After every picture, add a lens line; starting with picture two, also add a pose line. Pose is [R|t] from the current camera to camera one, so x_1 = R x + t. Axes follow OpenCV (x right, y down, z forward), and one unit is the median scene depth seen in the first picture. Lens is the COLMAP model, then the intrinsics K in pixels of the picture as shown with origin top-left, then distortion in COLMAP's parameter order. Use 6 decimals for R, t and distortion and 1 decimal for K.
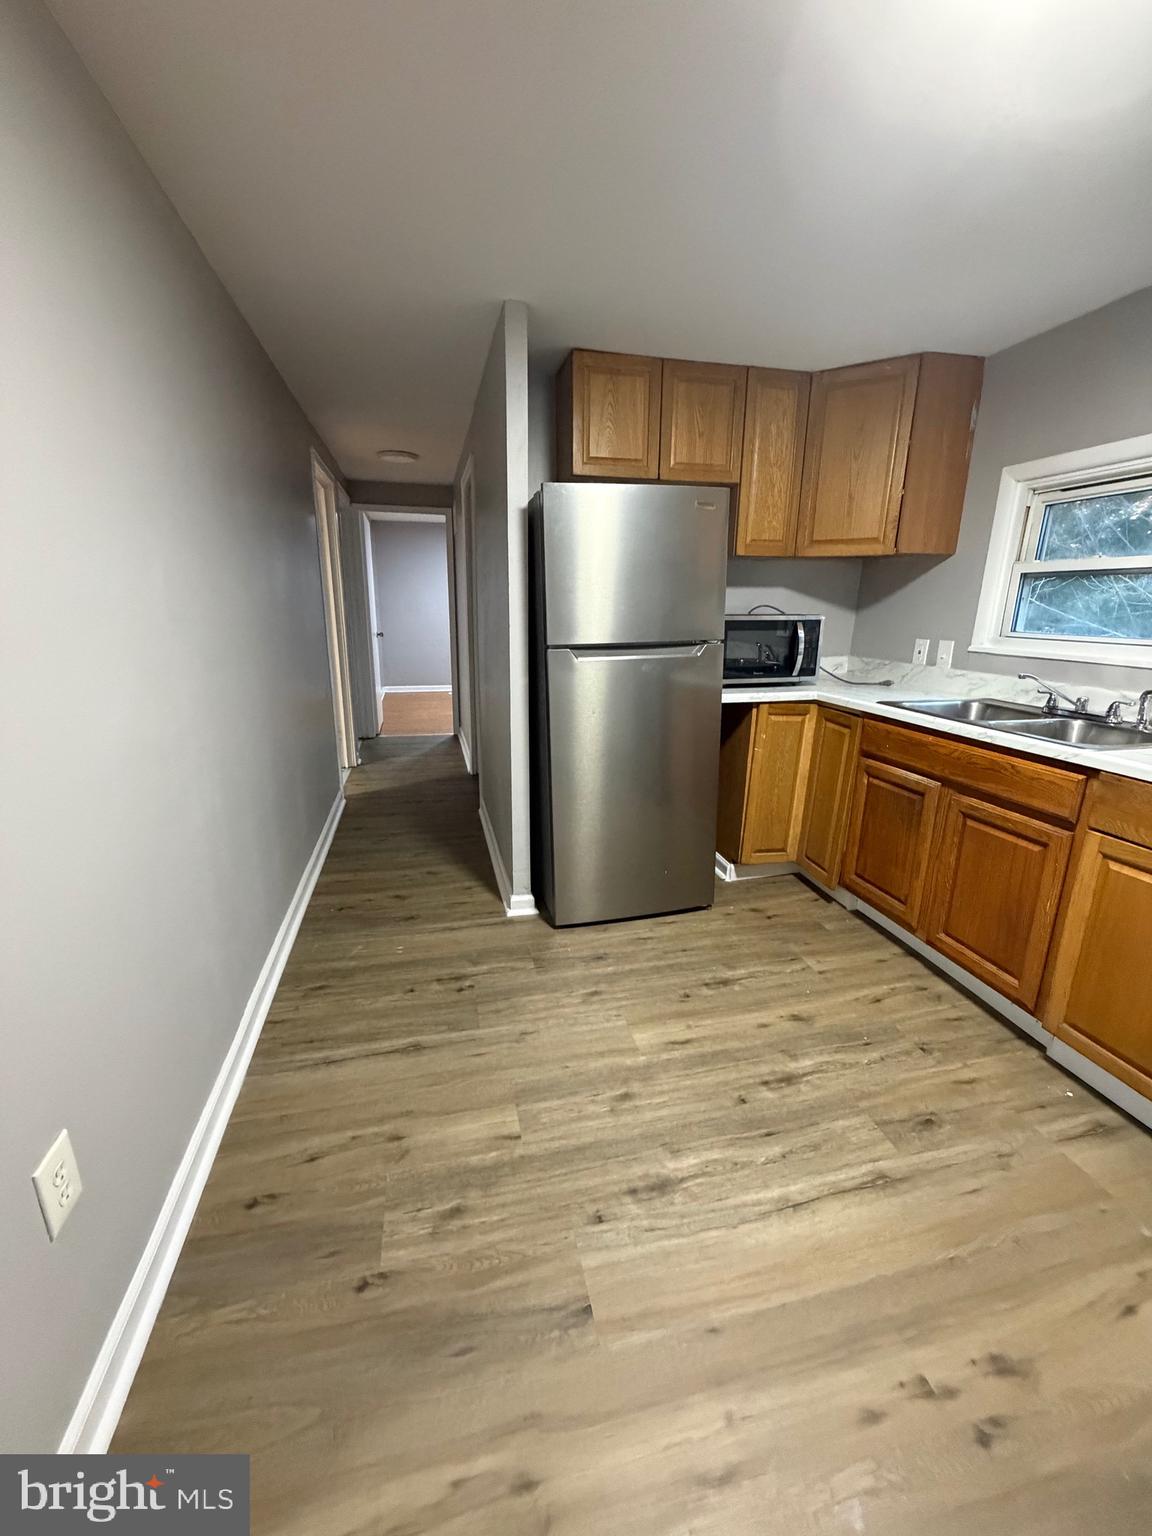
lens RADIAL K [[612.1, 0, 576.1], [0, 612.1, 763.6], [0, 0, 1]] dist [0.000121, 0.000413]
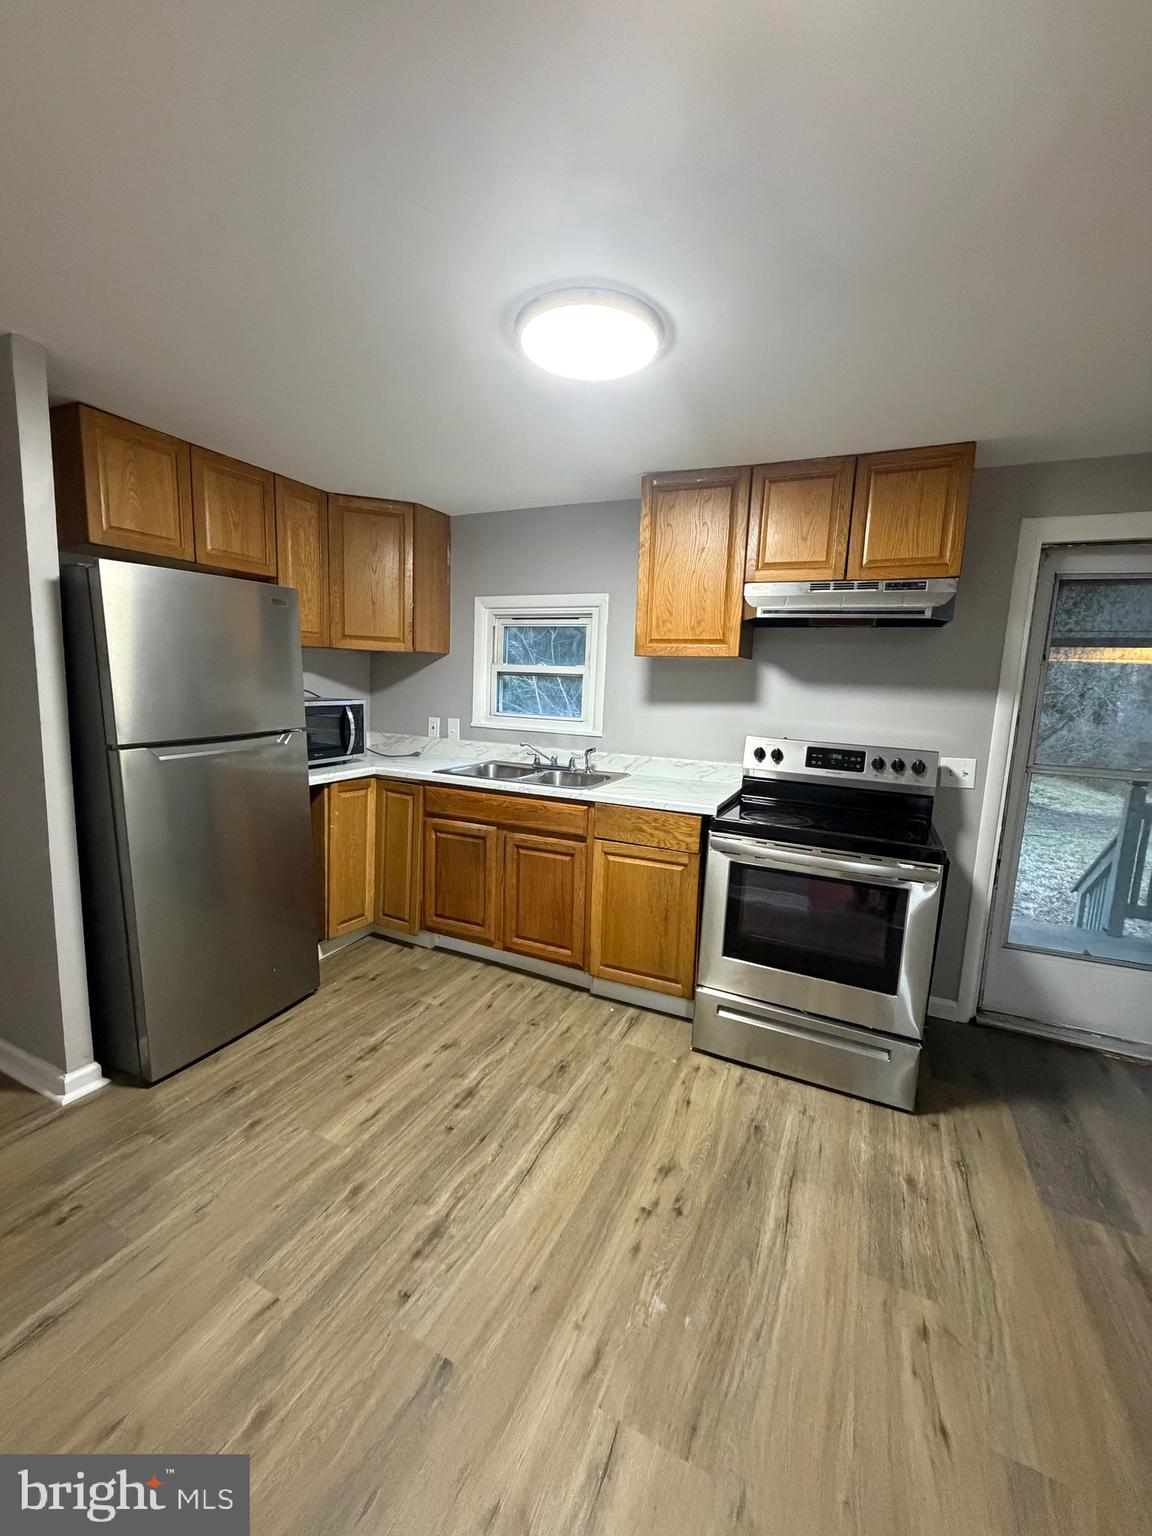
lens RADIAL K [[612.1, 0, 576.1], [0, 612.1, 763.6], [0, 0, 1]] dist [0.000121, 0.000413]
pose [[0.625714, -0.090553, 0.774778, -0.321694], [0.168269, 0.985524, -0.020710, -0.048070], [-0.761687, 0.143329, 0.631894, -0.002879]]
